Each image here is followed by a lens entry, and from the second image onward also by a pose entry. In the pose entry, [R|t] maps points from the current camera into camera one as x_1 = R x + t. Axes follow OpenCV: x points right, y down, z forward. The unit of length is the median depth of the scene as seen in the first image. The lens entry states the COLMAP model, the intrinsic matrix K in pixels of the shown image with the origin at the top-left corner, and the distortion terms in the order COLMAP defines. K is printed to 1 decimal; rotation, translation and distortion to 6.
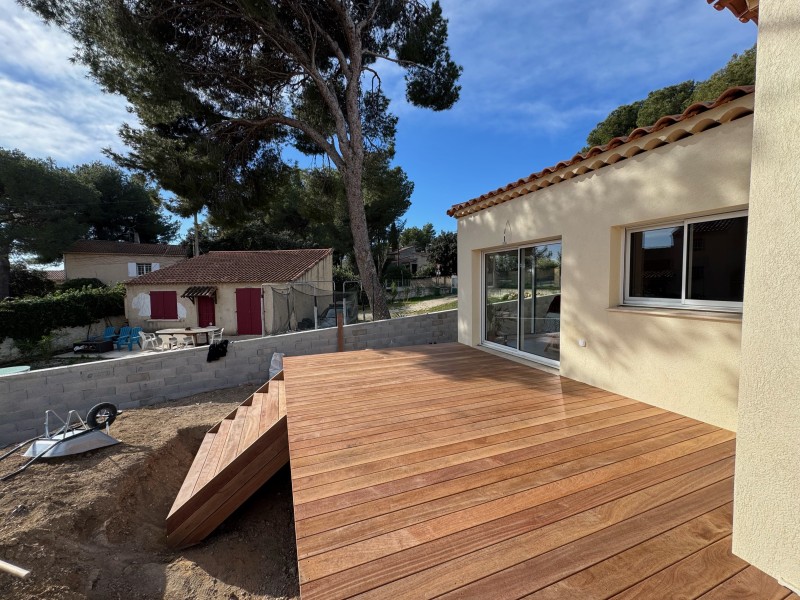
lens RADIAL K [[316.1, 0, 400.0], [0, 316.1, 300.0], [0, 0, 1]] dist [-0.000498, -0.008531]
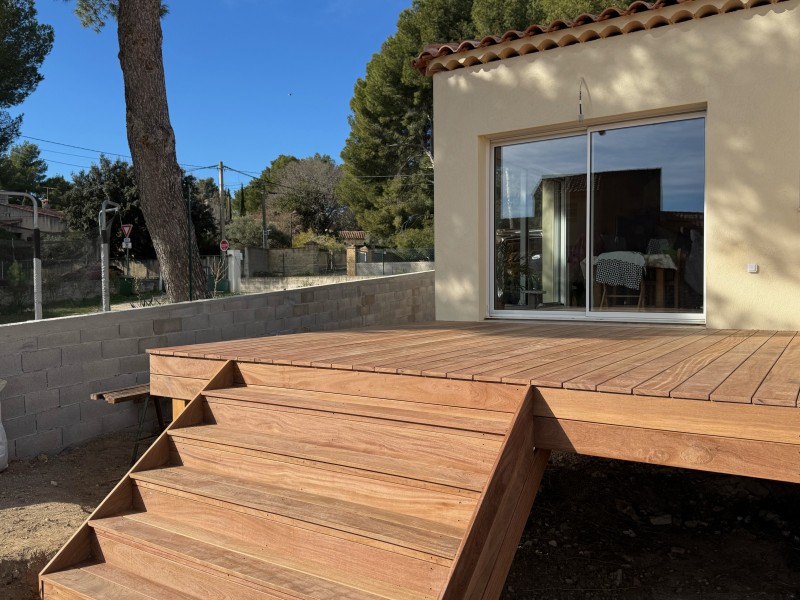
lens RADIAL K [[655.3, 0, 400.0], [0, 655.3, 300.0], [0, 0, 1]] dist [0.087519, -0.160747]
pose [[0.808444, -0.003314, 0.588563, -0.133871], [0.027877, 0.999077, -0.032666, 0.037006], [-0.587912, 0.042816, 0.807791, 0.055273]]
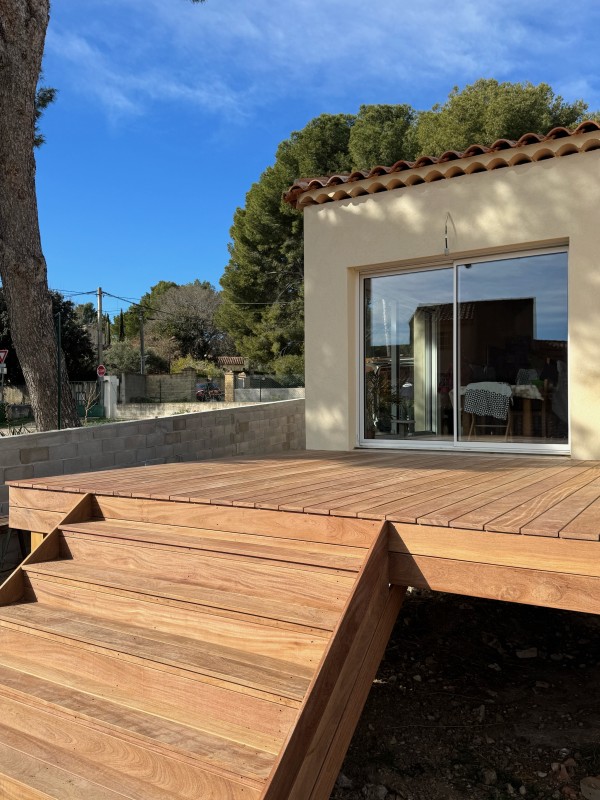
lens RADIAL K [[655.3, 0, 294.8], [0, 655.3, 398.7], [0, 0, 1]] dist [0.087519, -0.160747]
pose [[0.794837, 0.023377, 0.606372, -0.130558], [0.025995, 0.997029, -0.072512, 0.035429], [-0.606265, 0.073398, 0.791868, 0.052354]]
